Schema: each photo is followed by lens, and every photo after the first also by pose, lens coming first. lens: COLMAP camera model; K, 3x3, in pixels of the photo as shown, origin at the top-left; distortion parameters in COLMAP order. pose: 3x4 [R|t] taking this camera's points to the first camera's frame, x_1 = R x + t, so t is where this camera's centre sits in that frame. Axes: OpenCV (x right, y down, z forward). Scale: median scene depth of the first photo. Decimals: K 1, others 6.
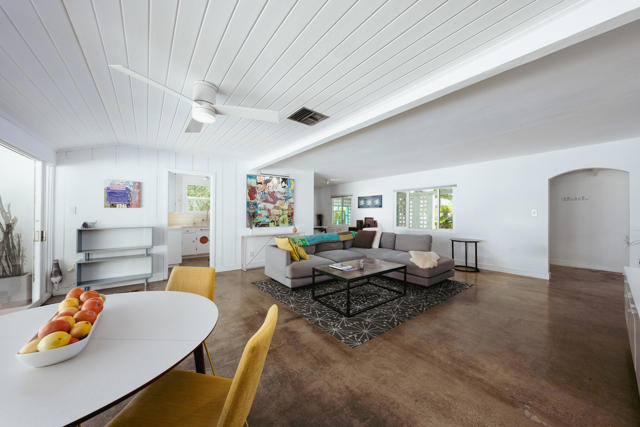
lens RADIAL K [[224.1, 0, 328.1], [0, 224.1, 214.5], [0, 0, 1]] dist [-0.001314, -0.000370]
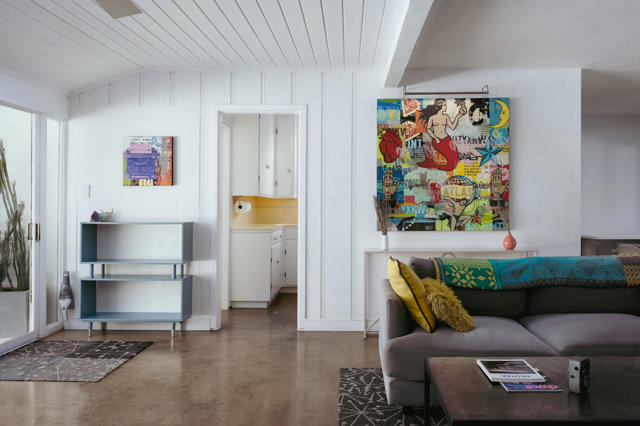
lens RADIAL K [[542.7, 0, 357.0], [0, 542.7, 201.4], [0, 0, 1]] dist [-0.000967, -0.010501]
pose [[0.778855, -0.003425, -0.627195, 0.225091], [-0.000039, 0.999985, -0.005509, 0.010620], [0.627204, 0.004315, 0.778843, 0.213839]]
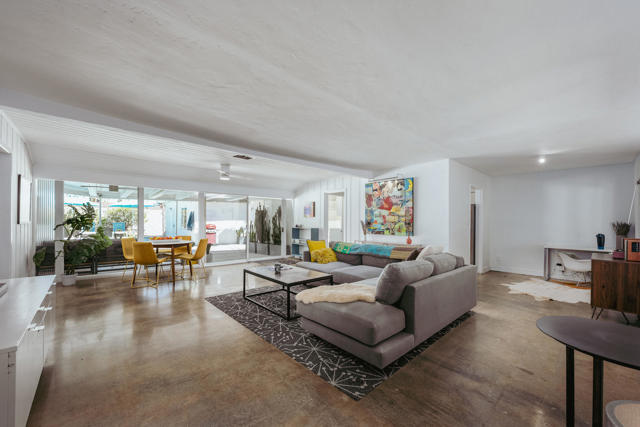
lens RADIAL K [[258.4, 0, 319.2], [0, 258.4, 218.9], [0, 0, 1]] dist [0.022301, 0.000135]
pose [[0.056322, -0.007492, -0.998385, 0.864886], [-0.011166, 0.999905, -0.008134, 0.000927], [0.998350, 0.011606, 0.056233, 0.711417]]
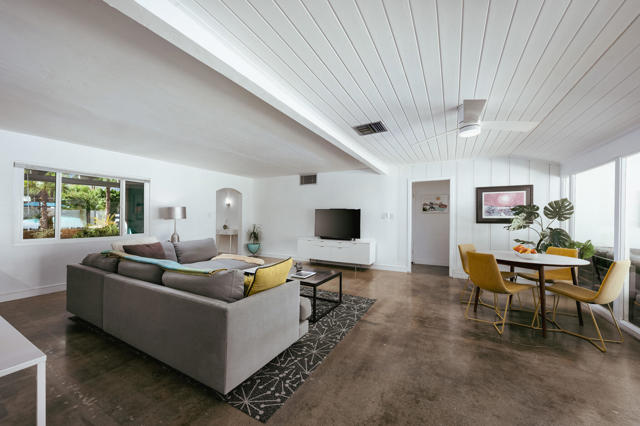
lens RADIAL K [[224.1, 0, 318.8], [0, 224.1, 216.6], [0, 0, 1]] dist [-0.001314, -0.000370]
pose [[-0.345873, 0.001076, 0.938281, -0.533800], [-0.011157, 0.999924, -0.005259, 0.003811], [-0.938215, -0.012287, -0.345835, 0.827263]]
